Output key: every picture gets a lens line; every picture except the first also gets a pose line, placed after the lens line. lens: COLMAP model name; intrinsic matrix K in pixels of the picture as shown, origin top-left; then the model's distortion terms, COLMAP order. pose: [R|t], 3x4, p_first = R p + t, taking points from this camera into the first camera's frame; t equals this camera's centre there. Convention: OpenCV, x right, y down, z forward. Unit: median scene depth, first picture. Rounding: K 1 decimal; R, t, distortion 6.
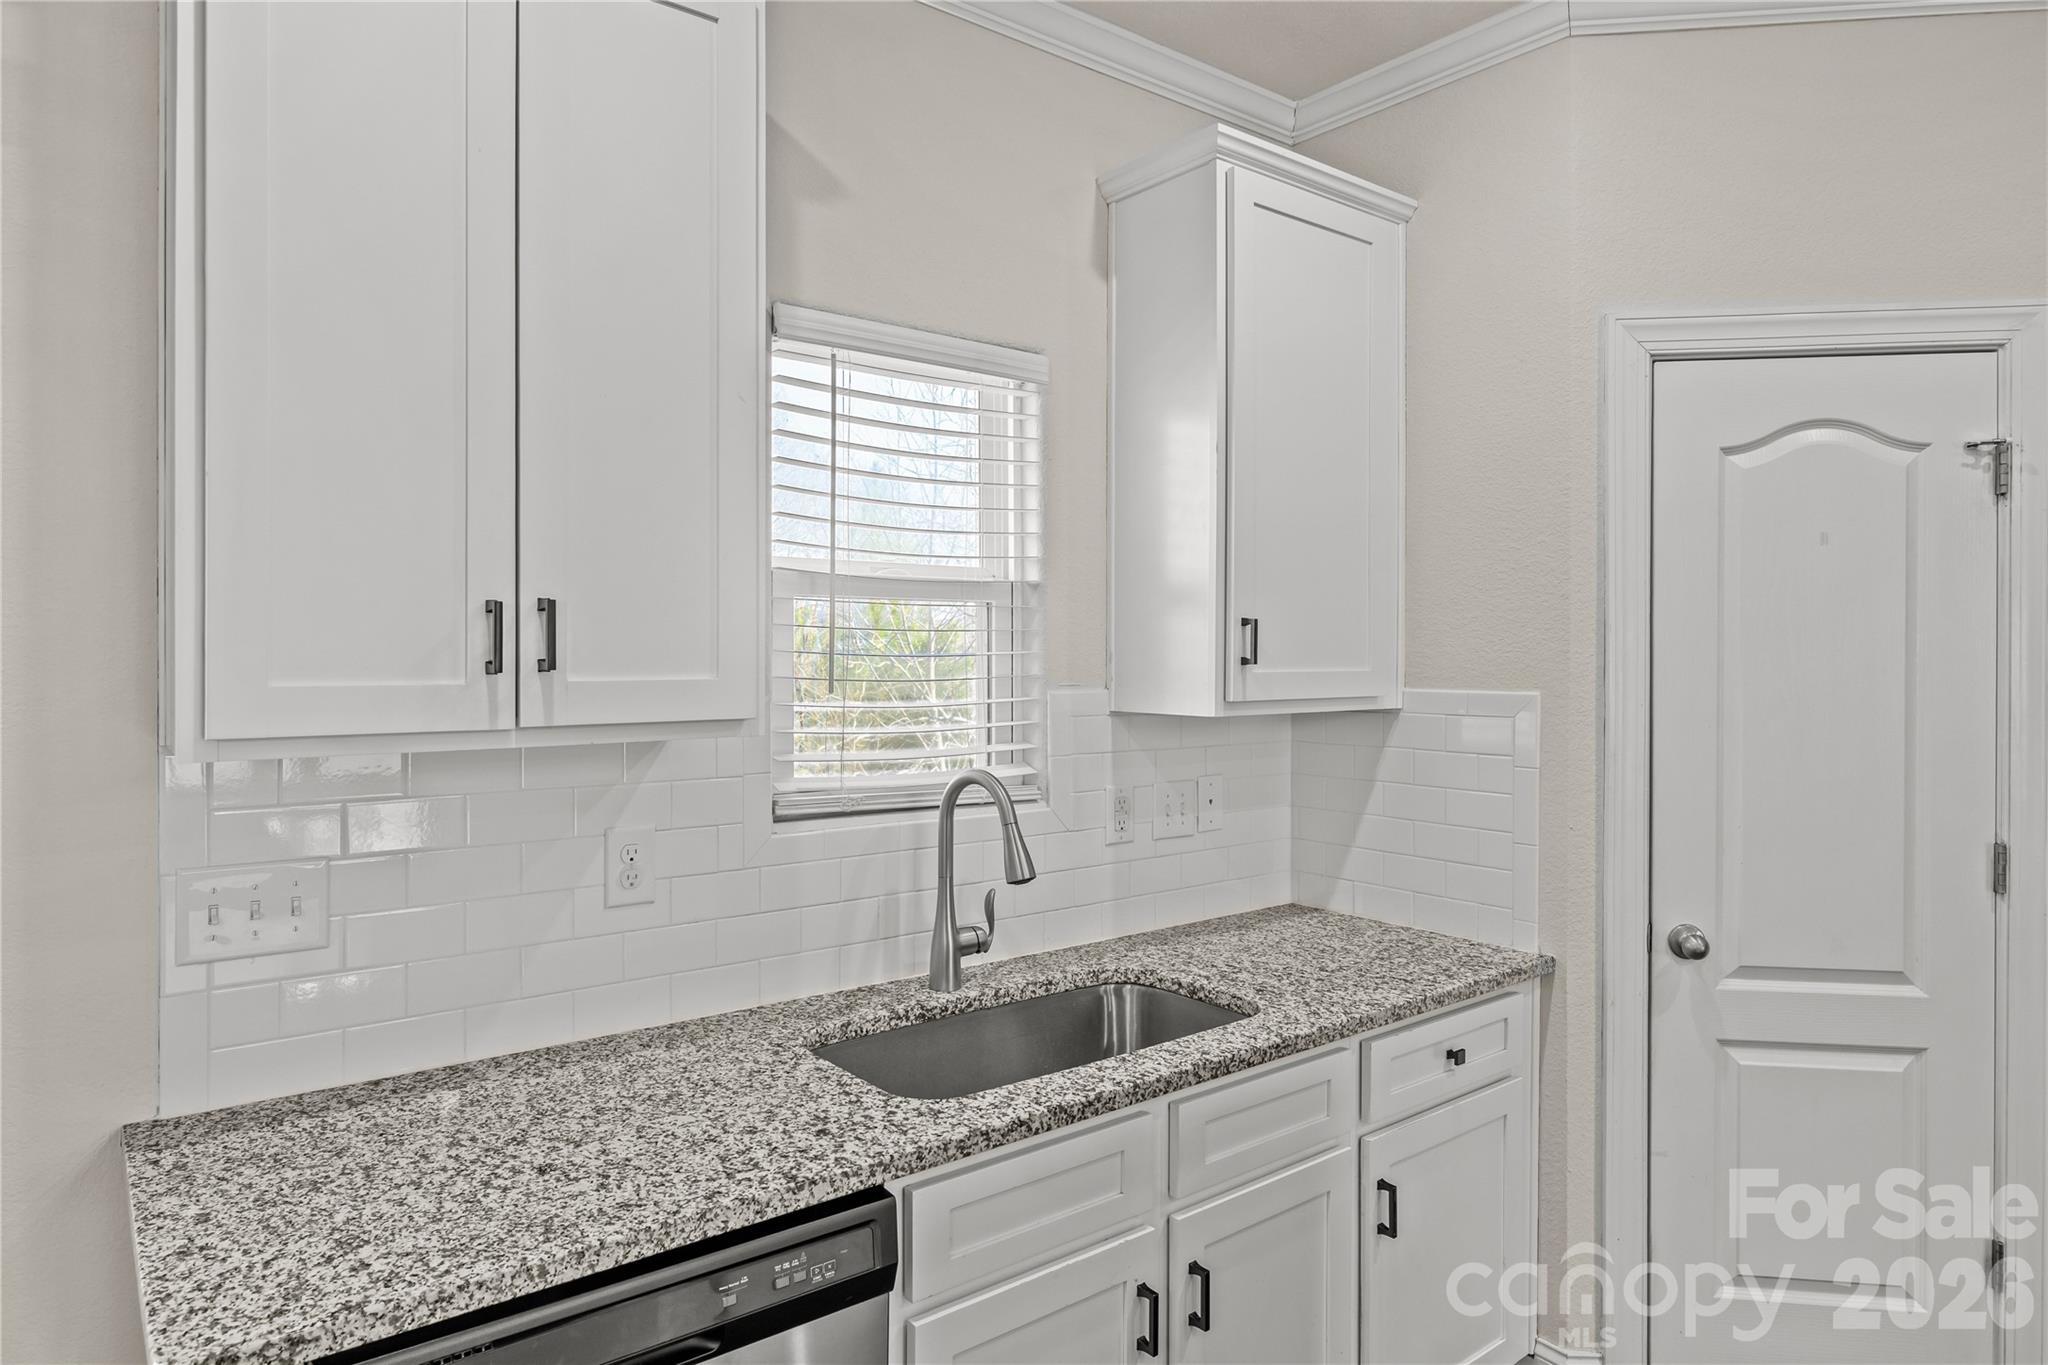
lens RADIAL K [[1219.8, 0, 1028.7], [0, 1219.8, 659.6], [0, 0, 1]] dist [0.001412, 0.001385]
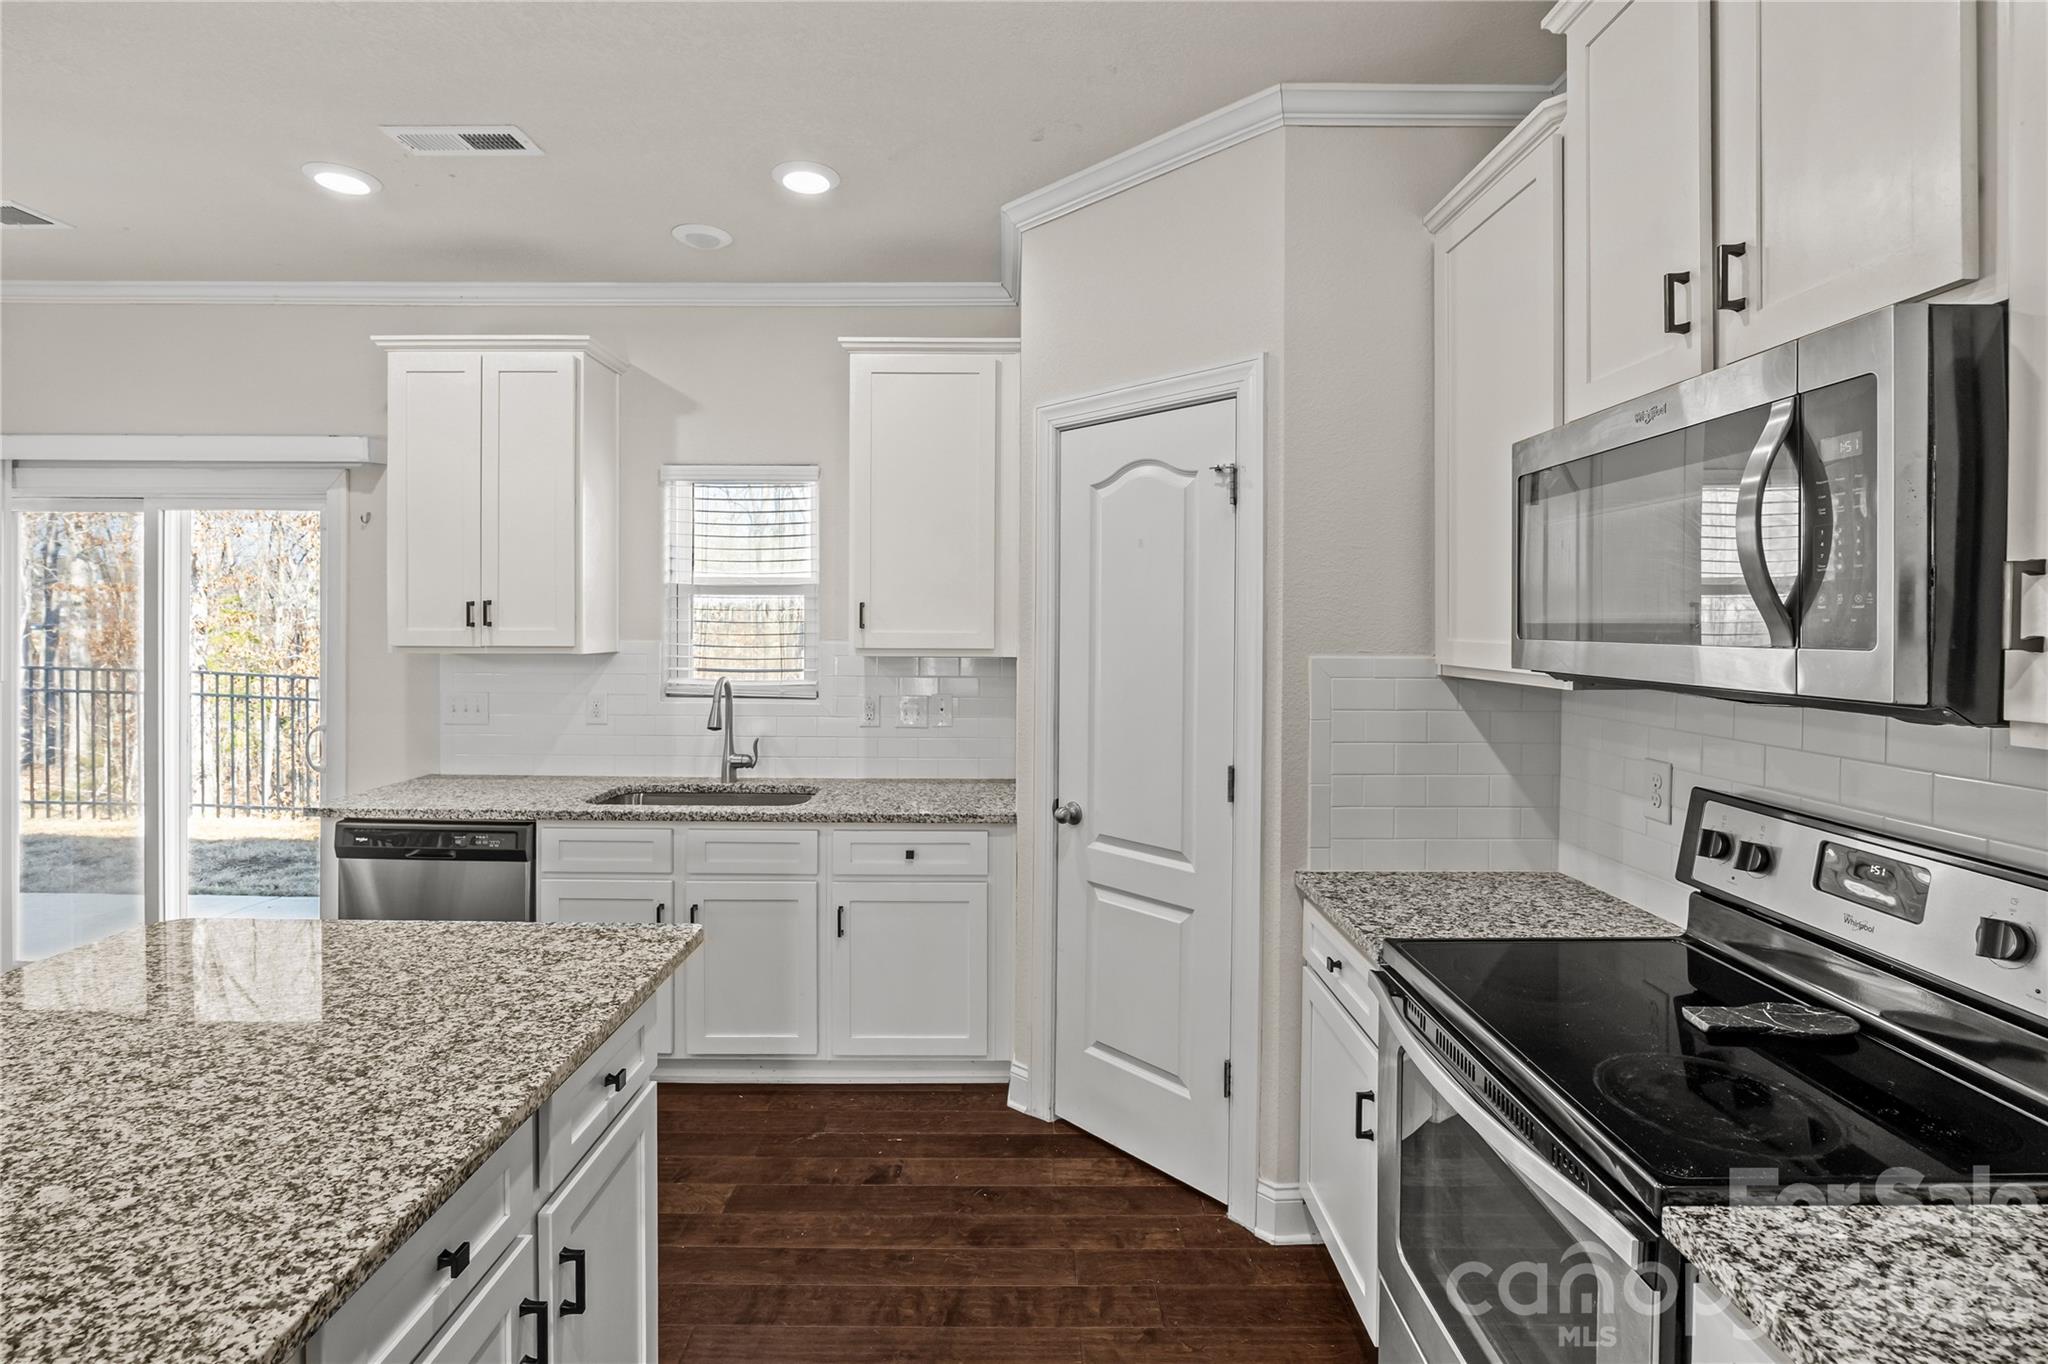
lens RADIAL K [[944.8, 0, 1030.9], [0, 944.8, 631.6], [0, 0, 1]] dist [-0.012368, 0.000265]
pose [[0.785800, 0.009470, -0.618409, 1.258023], [-0.008590, 0.999953, 0.004397, 0.001293], [0.618422, 0.001857, 0.785844, 0.049627]]
